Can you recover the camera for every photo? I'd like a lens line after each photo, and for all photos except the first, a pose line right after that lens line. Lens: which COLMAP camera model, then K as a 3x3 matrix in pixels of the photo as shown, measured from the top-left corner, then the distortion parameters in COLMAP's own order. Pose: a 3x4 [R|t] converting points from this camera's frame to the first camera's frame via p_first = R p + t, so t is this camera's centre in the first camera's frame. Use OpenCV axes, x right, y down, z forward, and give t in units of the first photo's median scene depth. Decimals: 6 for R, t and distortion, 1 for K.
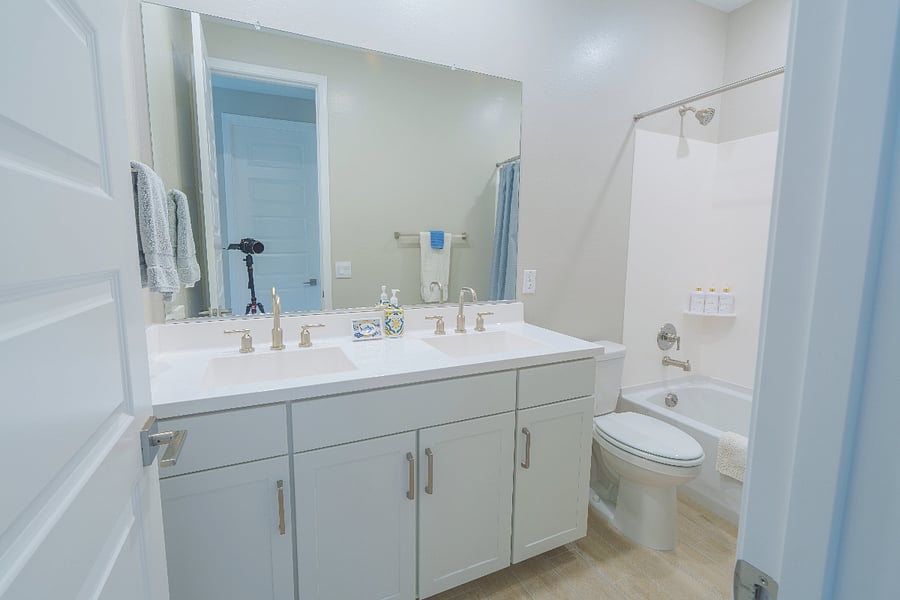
lens RADIAL K [[407.9, 0, 450.0], [0, 407.9, 300.0], [0, 0, 1]] dist [-0.004580, -0.000287]
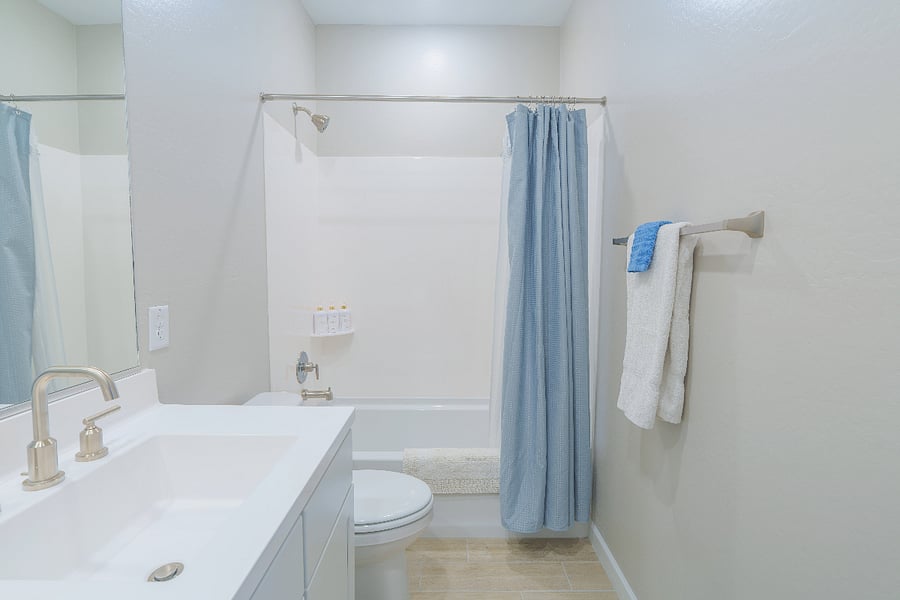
lens RADIAL K [[407.9, 0, 450.0], [0, 407.9, 300.0], [0, 0, 1]] dist [-0.004580, -0.000287]
pose [[0.439028, -0.080597, 0.894851, -0.104241], [0.116832, 0.992633, 0.032084, -0.047102], [-0.890845, 0.090462, 0.445210, 0.359138]]
